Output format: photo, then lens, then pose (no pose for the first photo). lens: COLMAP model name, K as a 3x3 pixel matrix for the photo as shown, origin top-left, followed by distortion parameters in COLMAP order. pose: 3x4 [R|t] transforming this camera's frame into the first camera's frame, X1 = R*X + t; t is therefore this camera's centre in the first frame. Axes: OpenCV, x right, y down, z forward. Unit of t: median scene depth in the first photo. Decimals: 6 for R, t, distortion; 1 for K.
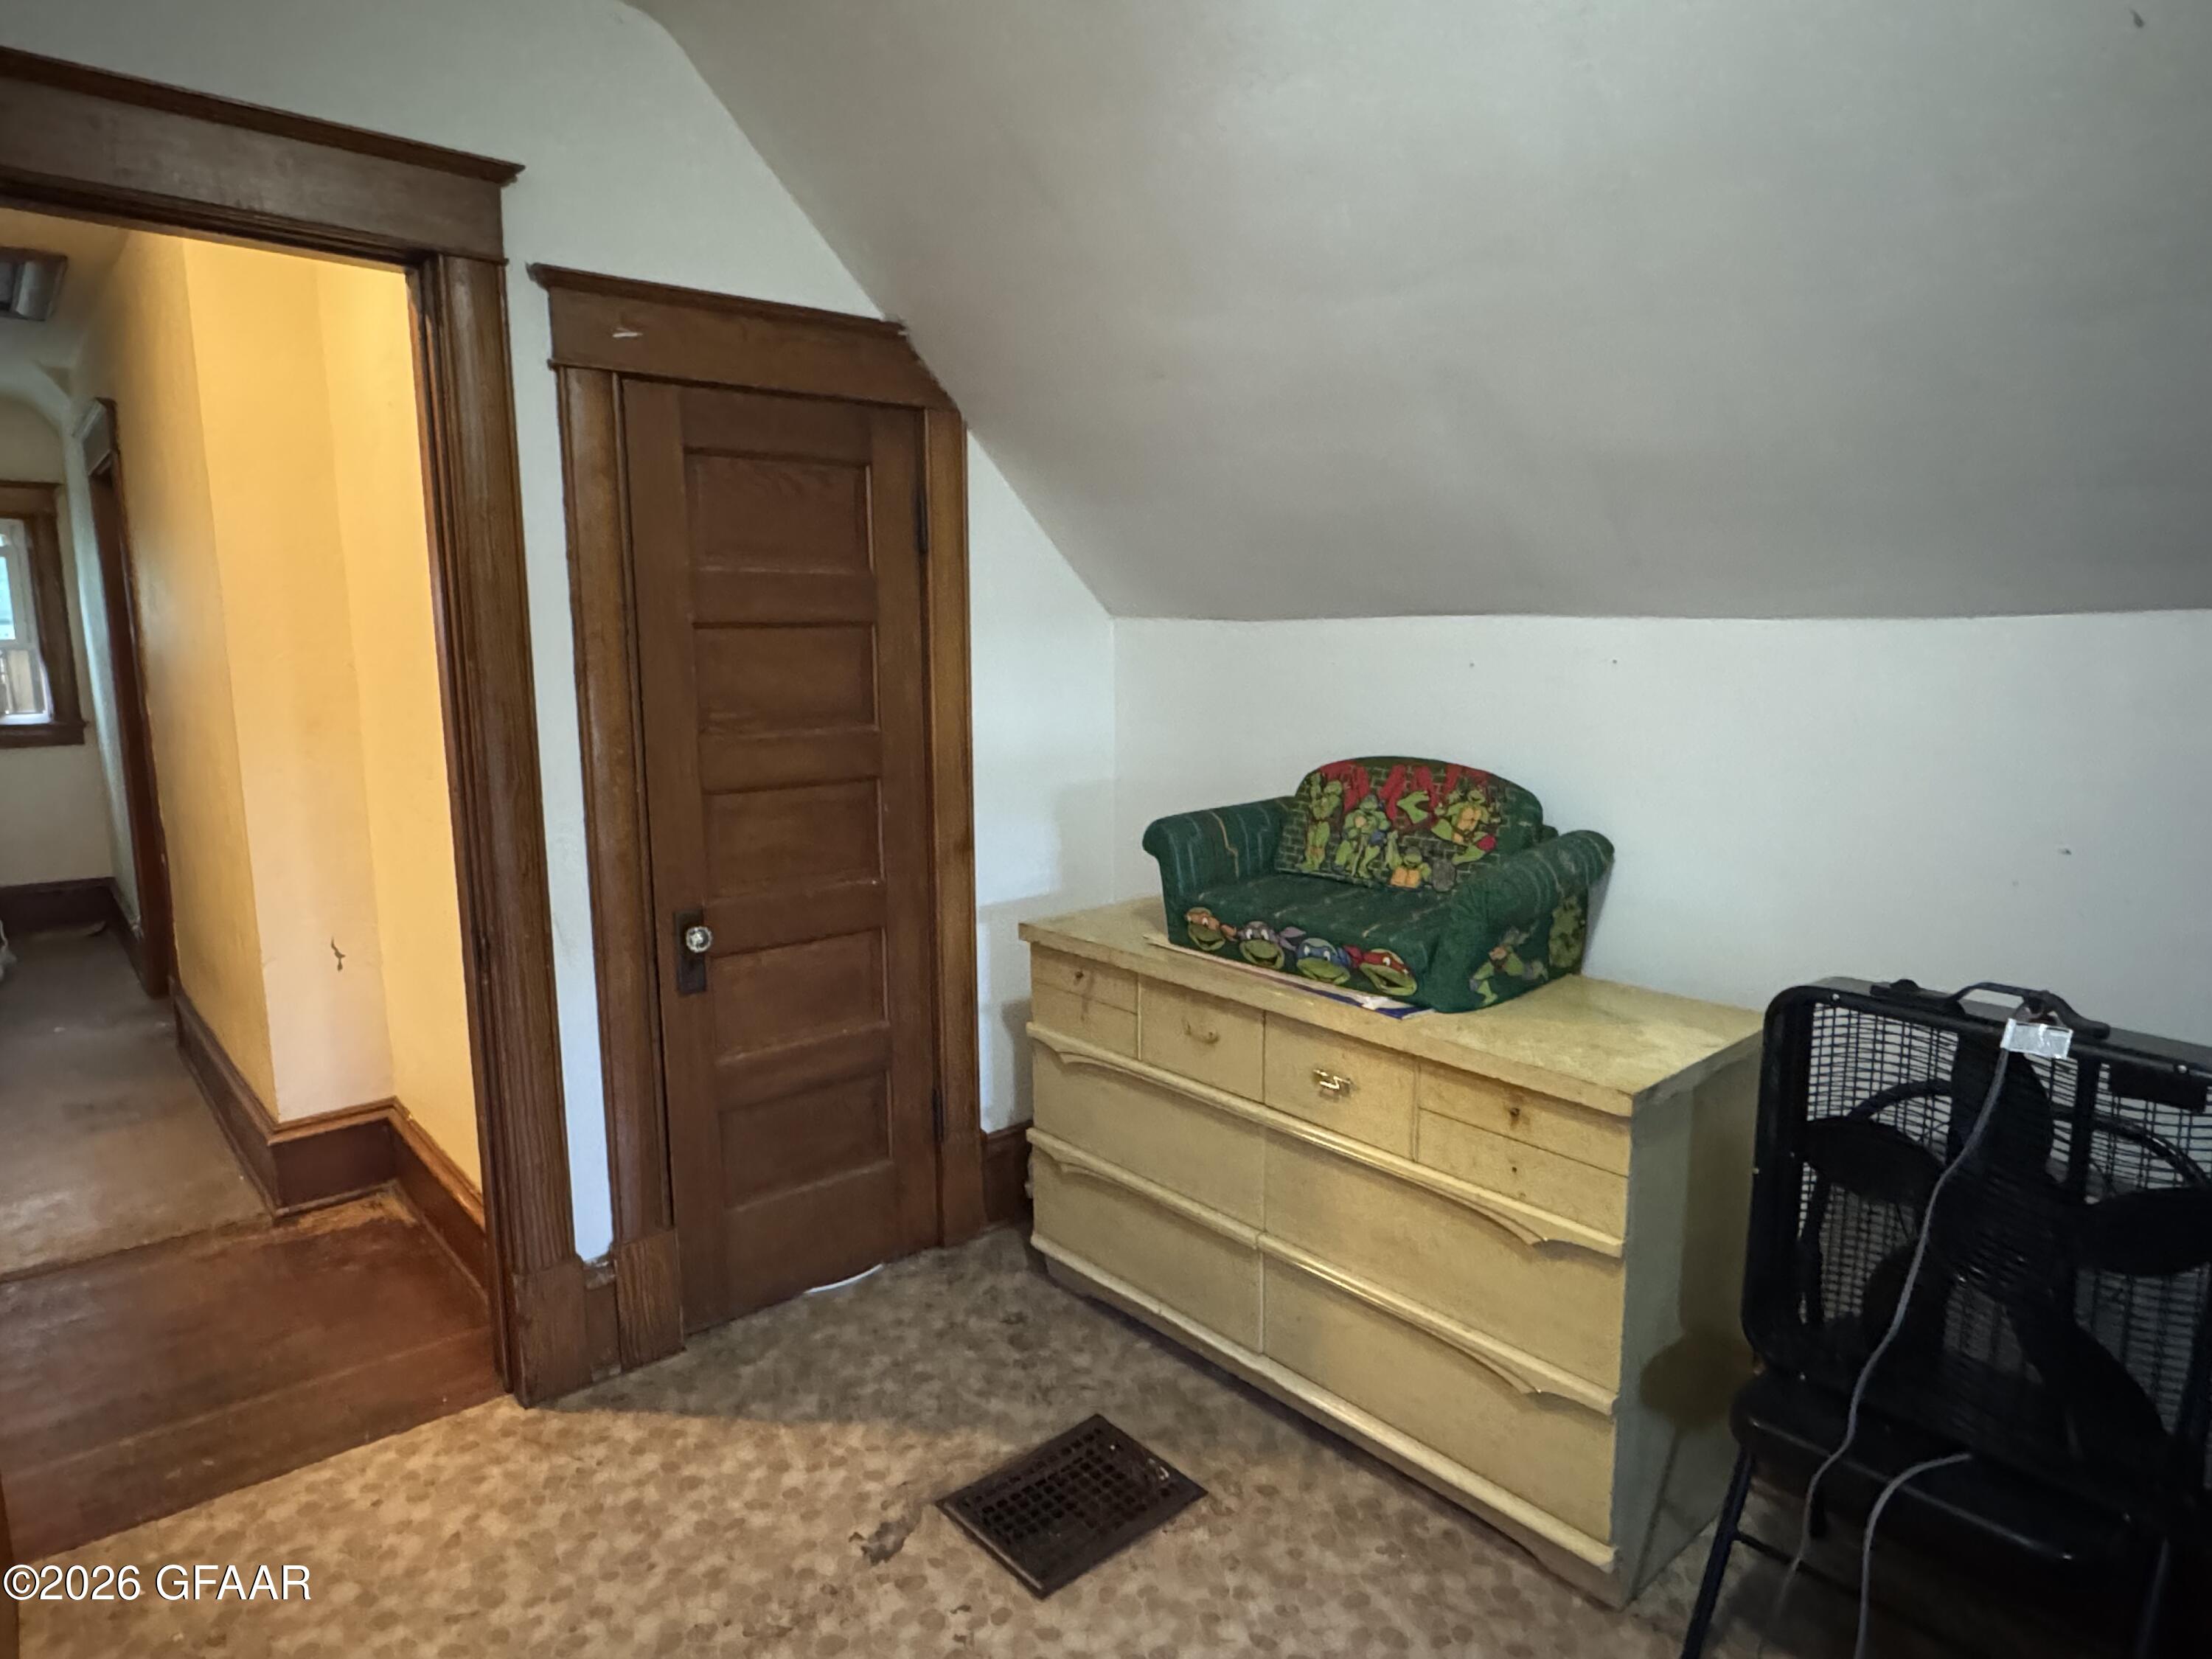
lens RADIAL K [[1307.7, 0, 1101.0], [0, 1307.7, 833.3], [0, 0, 1]] dist [-0.001416, 0.000153]
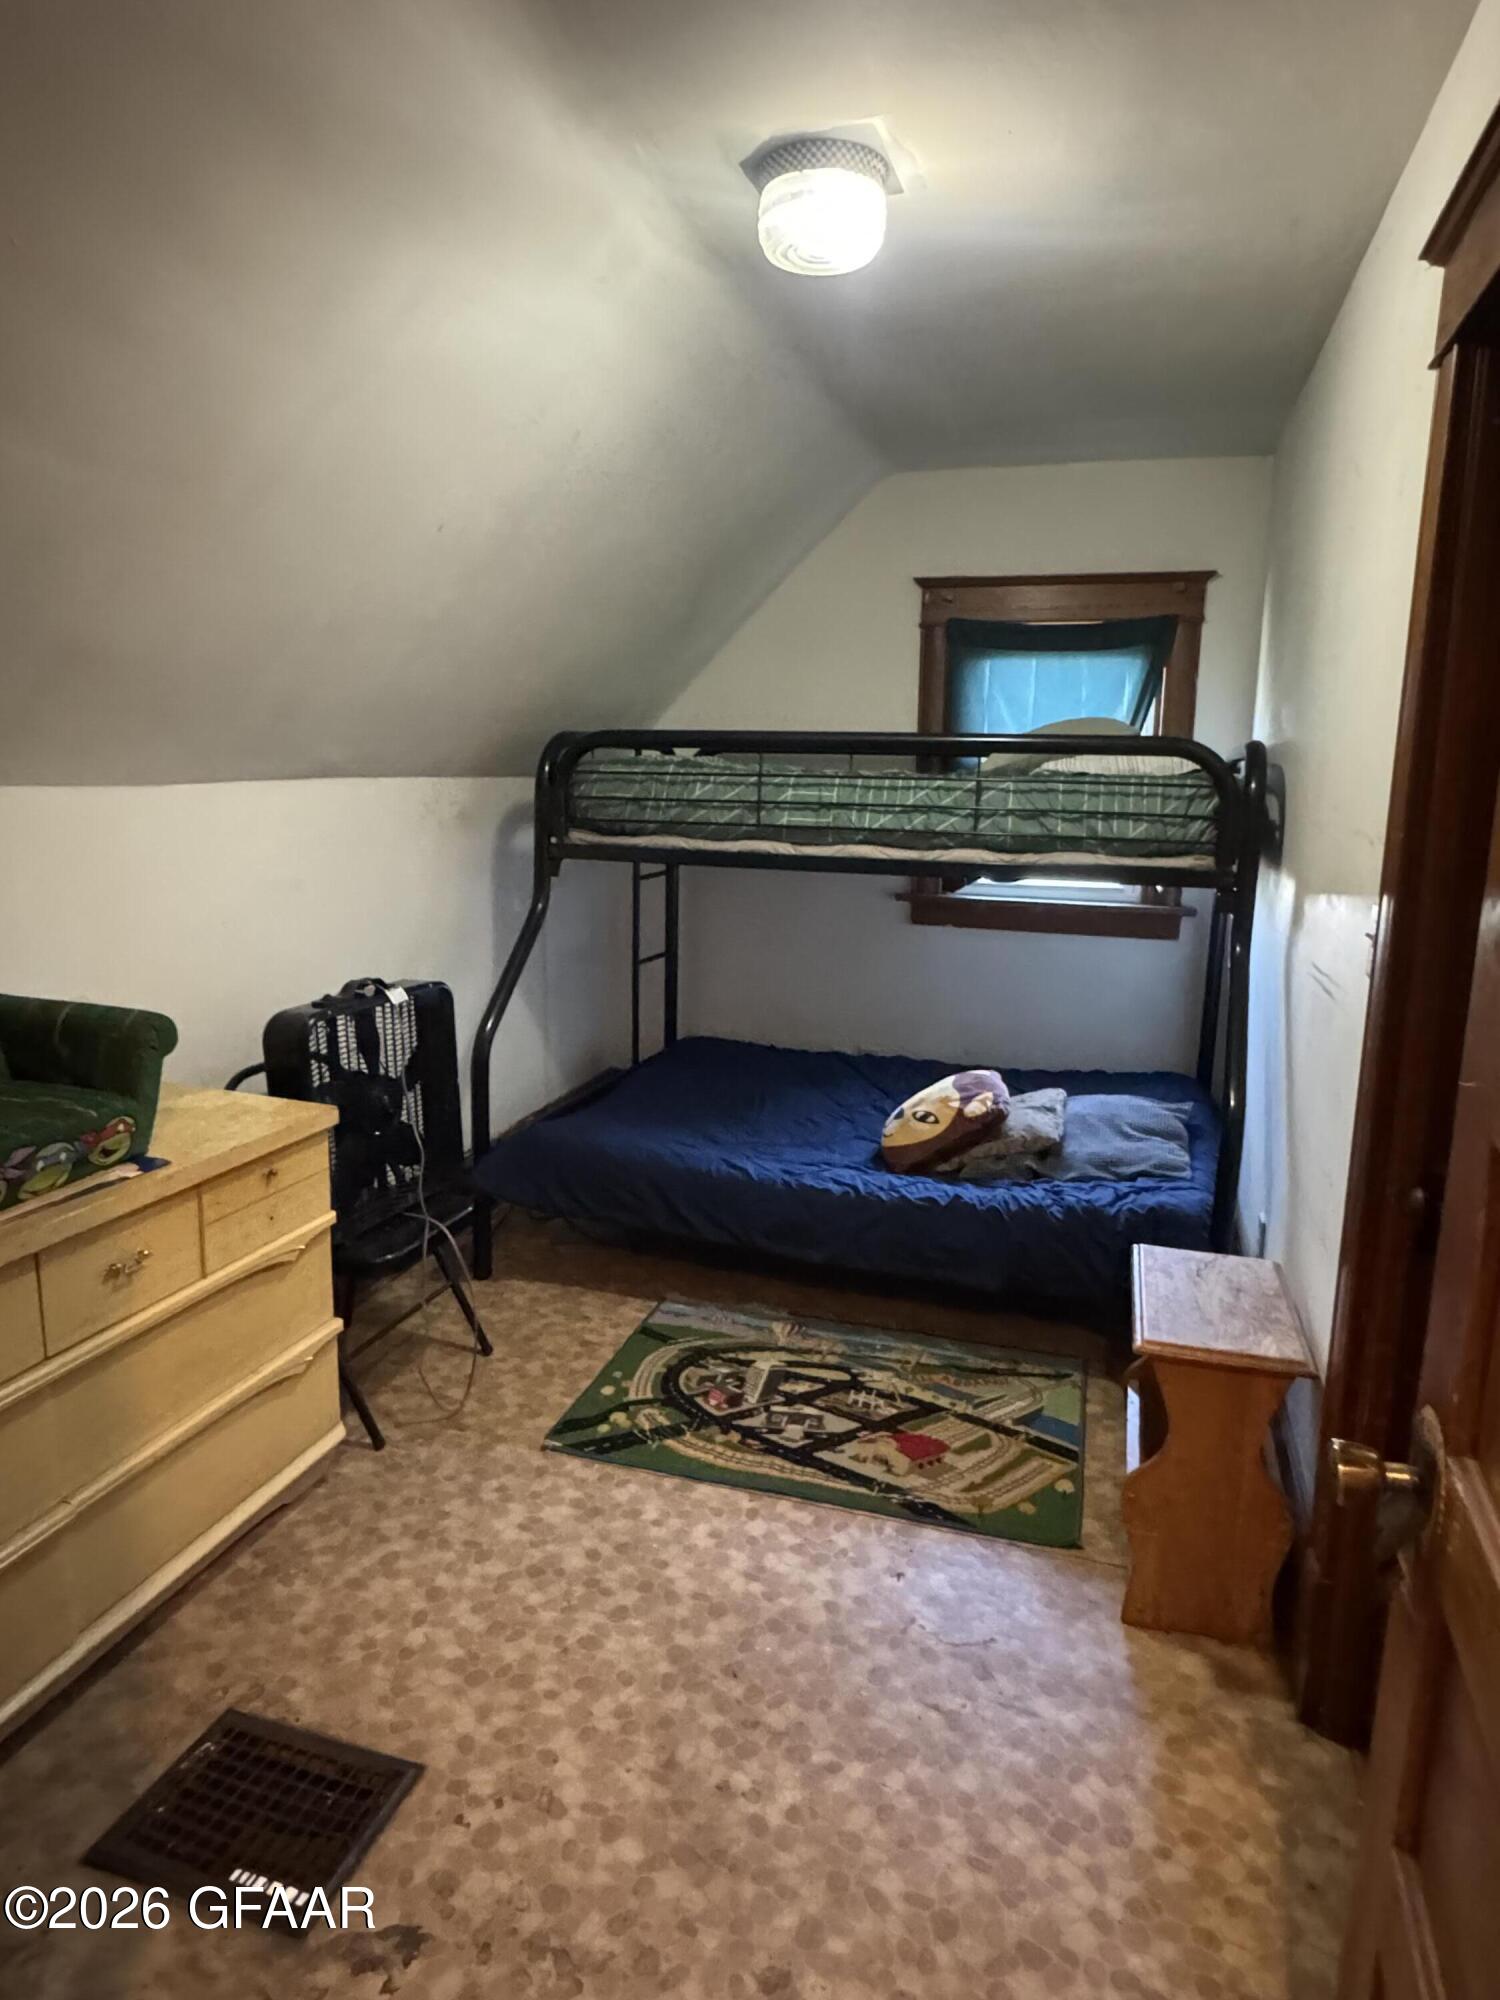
lens RADIAL K [[1182.4, 0, 747.1], [0, 1182.4, 990.7], [0, 0, 1]] dist [-0.001416, 0.000153]
pose [[-0.524724, -0.156261, 0.836808, -0.814803], [0.121467, 0.959206, 0.255284, -0.185682], [-0.842562, 0.235598, -0.484337, 1.050745]]
